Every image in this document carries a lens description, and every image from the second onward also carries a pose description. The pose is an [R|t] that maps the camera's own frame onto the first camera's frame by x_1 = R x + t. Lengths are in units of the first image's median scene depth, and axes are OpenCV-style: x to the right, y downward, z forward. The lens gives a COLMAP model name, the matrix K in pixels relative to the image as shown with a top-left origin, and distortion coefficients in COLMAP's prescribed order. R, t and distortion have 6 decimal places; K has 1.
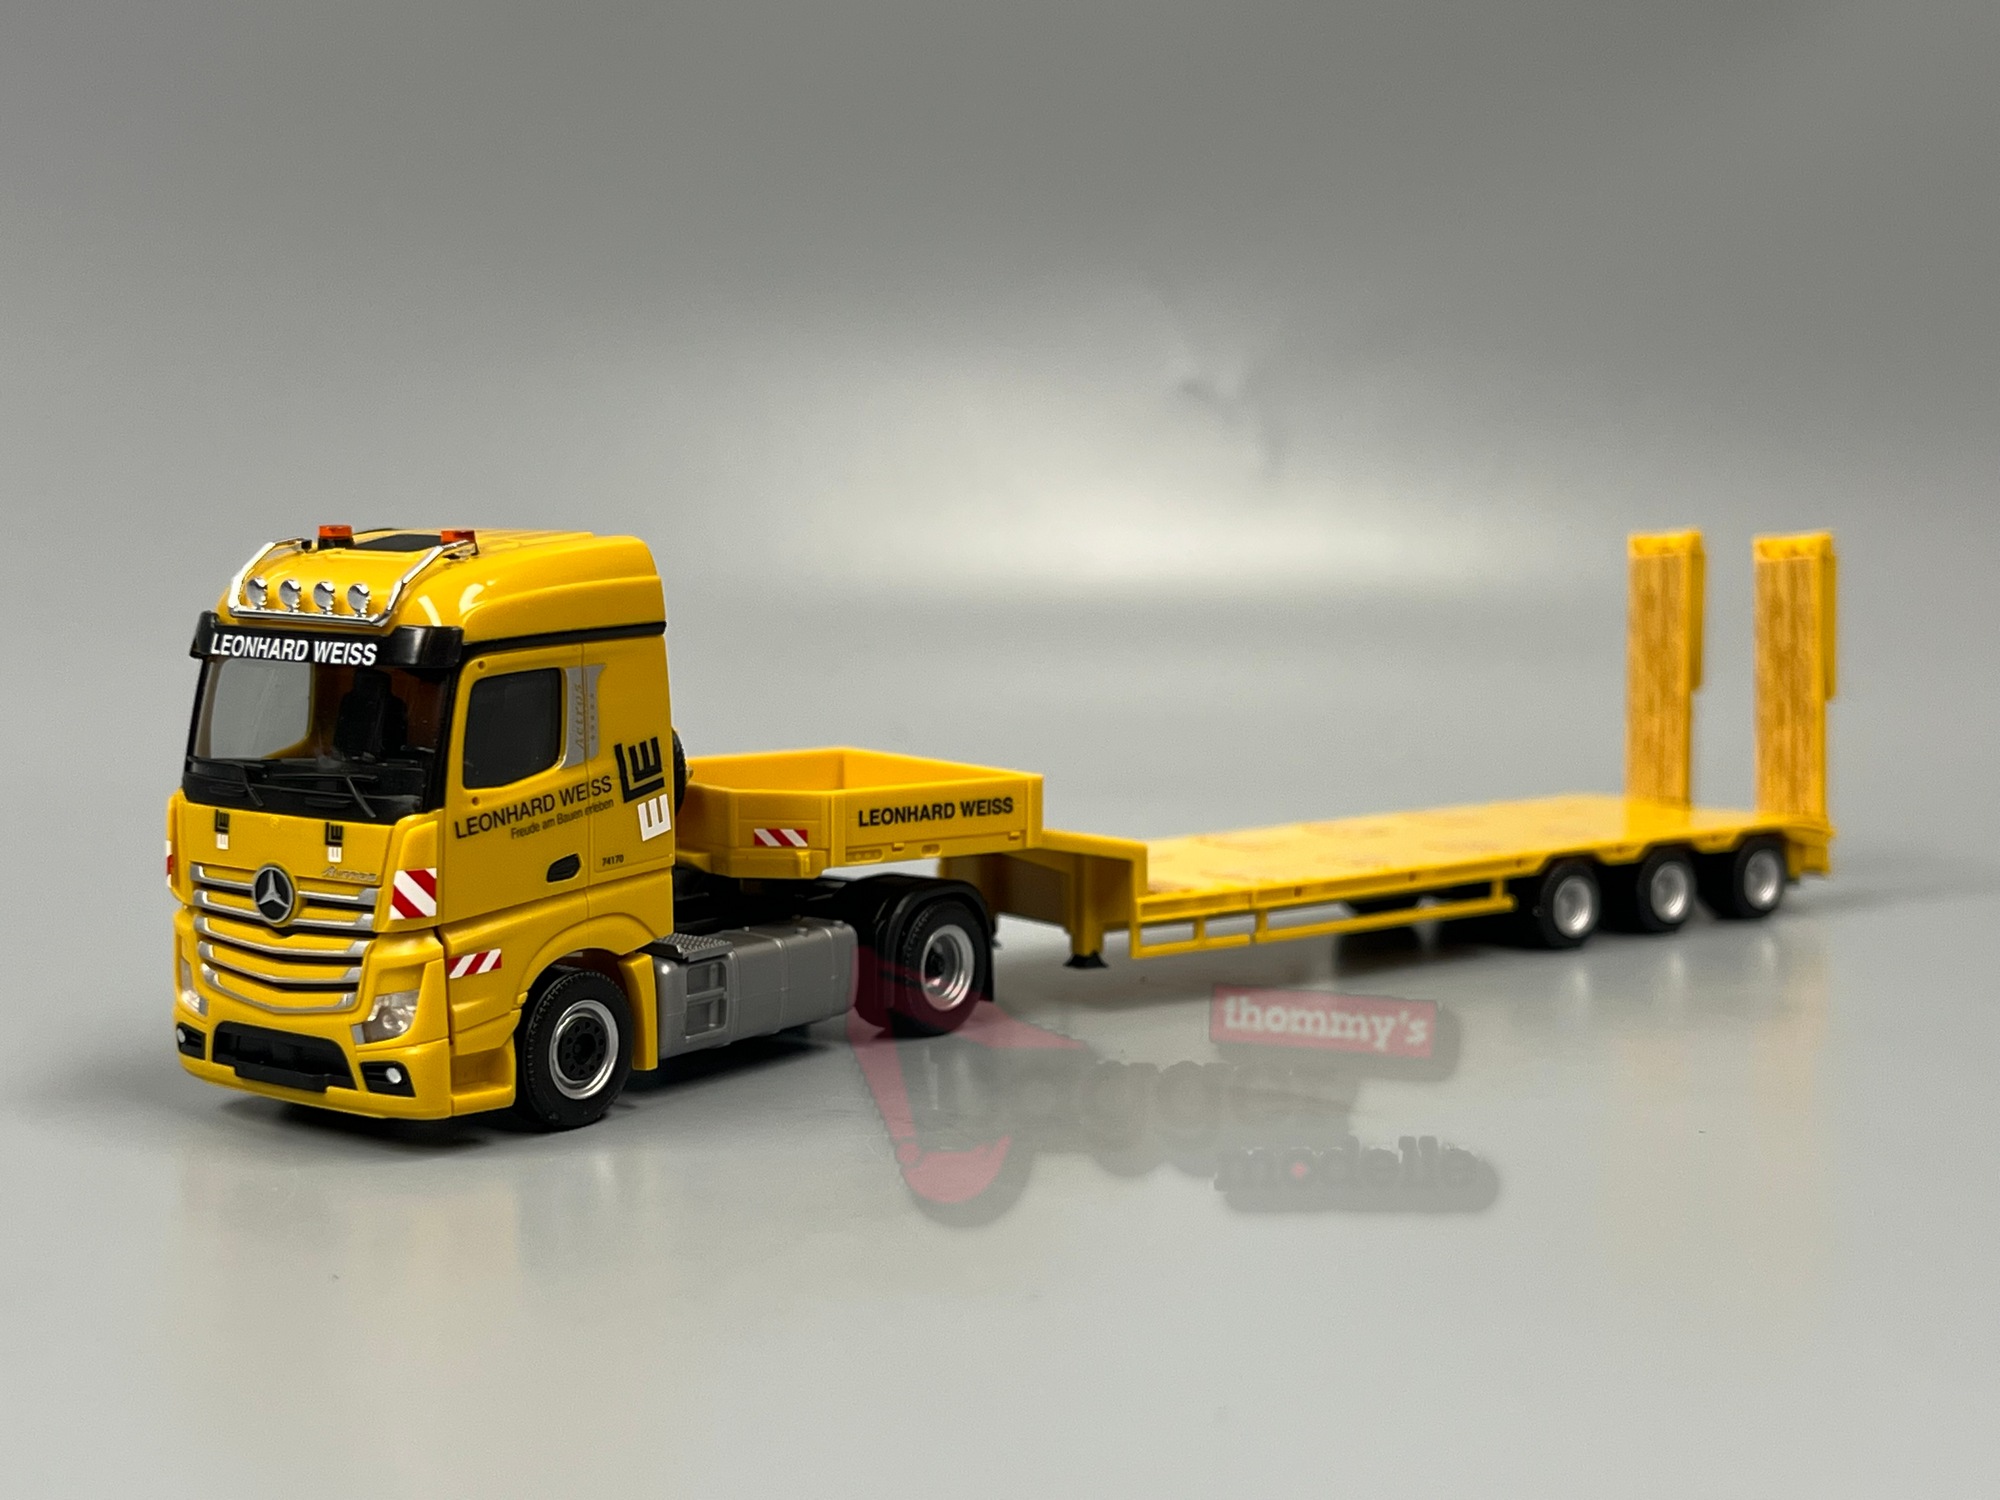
lens RADIAL K [[2893.3, 0, 1005.0], [0, 2893.3, 758.8], [0, 0, 1]] dist [0.070661, 0.000000]
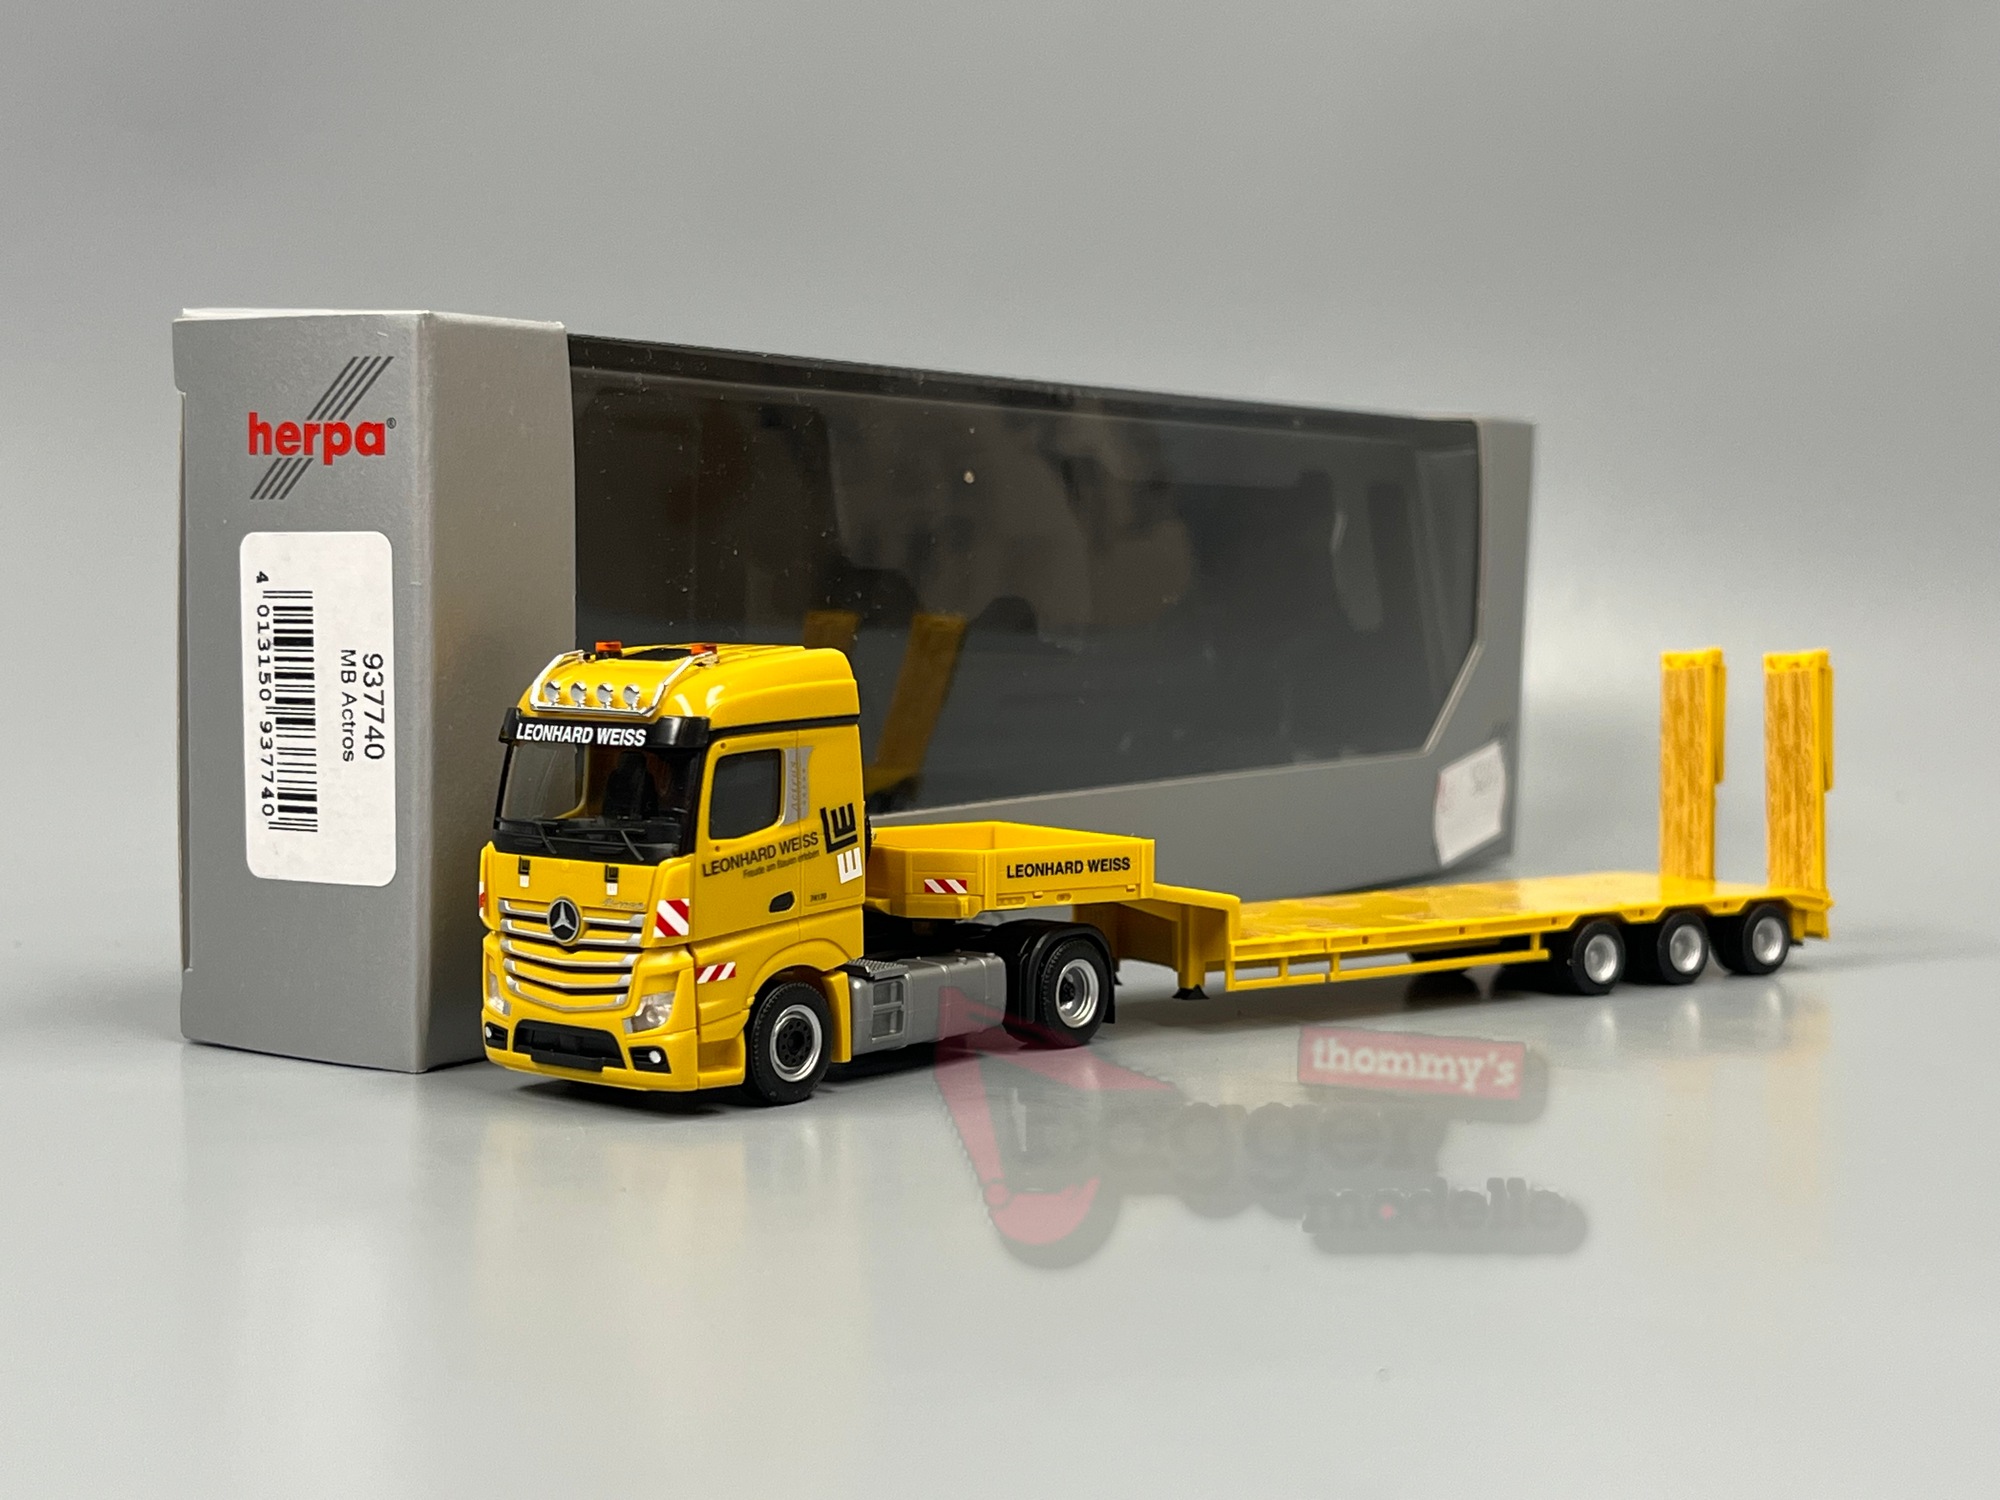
lens RADIAL K [[2893.3, 0, 1017.8], [0, 2893.3, 668.3], [0, 0, 1]] dist [0.070661, 0.000000]
pose [[0.999014, -0.001504, -0.044360, 0.011385], [-0.001820, 0.997198, -0.074787, 0.028950], [0.044348, 0.074794, 0.996212, -0.291159]]
